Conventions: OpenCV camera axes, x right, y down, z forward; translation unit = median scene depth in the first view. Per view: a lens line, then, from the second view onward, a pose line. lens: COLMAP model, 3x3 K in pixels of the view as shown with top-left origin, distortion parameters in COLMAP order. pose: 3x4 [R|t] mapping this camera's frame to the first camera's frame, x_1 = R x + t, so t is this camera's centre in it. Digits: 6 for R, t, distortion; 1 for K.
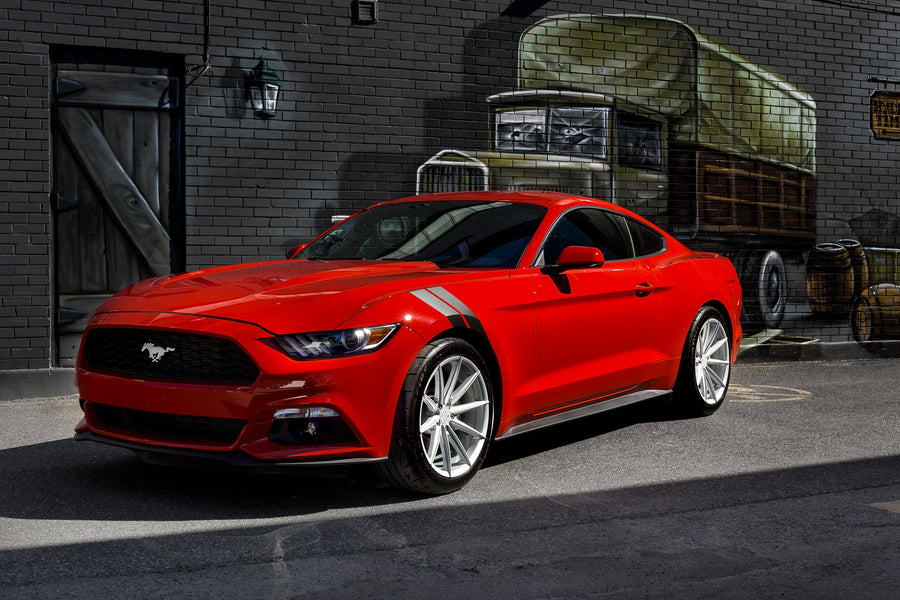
lens RADIAL K [[1086.7, 0, 434.2], [0, 1086.7, 282.9], [0, 0, 1]] dist [-0.016633, 0.001076]
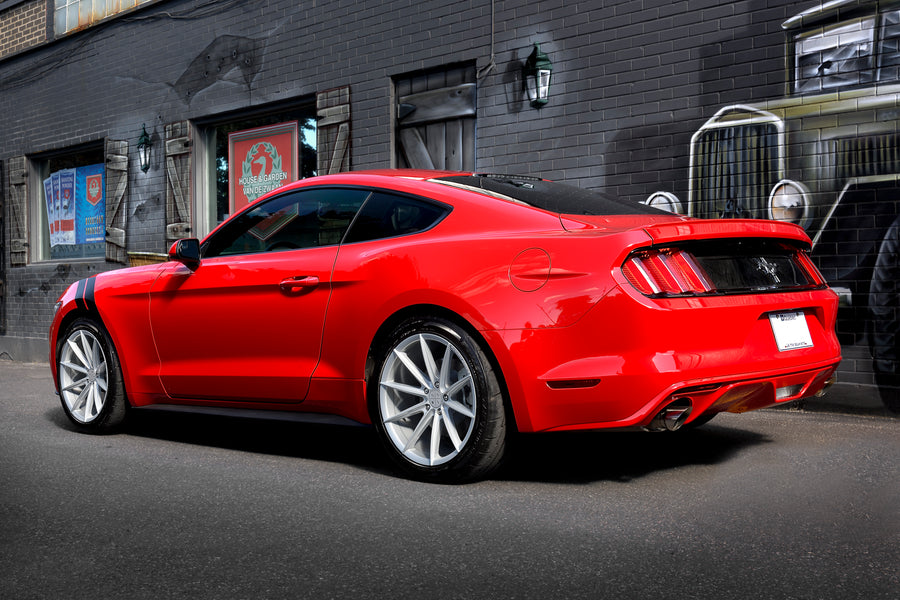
lens RADIAL K [[1116.0, 0, 451.6], [0, 1116.0, 333.4], [0, 0, 1]] dist [-0.013147, 0.012802]
pose [[0.378092, 0.033047, -0.925178, 0.658207], [-0.002308, 0.999393, 0.034755, 0.009360], [0.925765, -0.011005, 0.377939, 0.520118]]
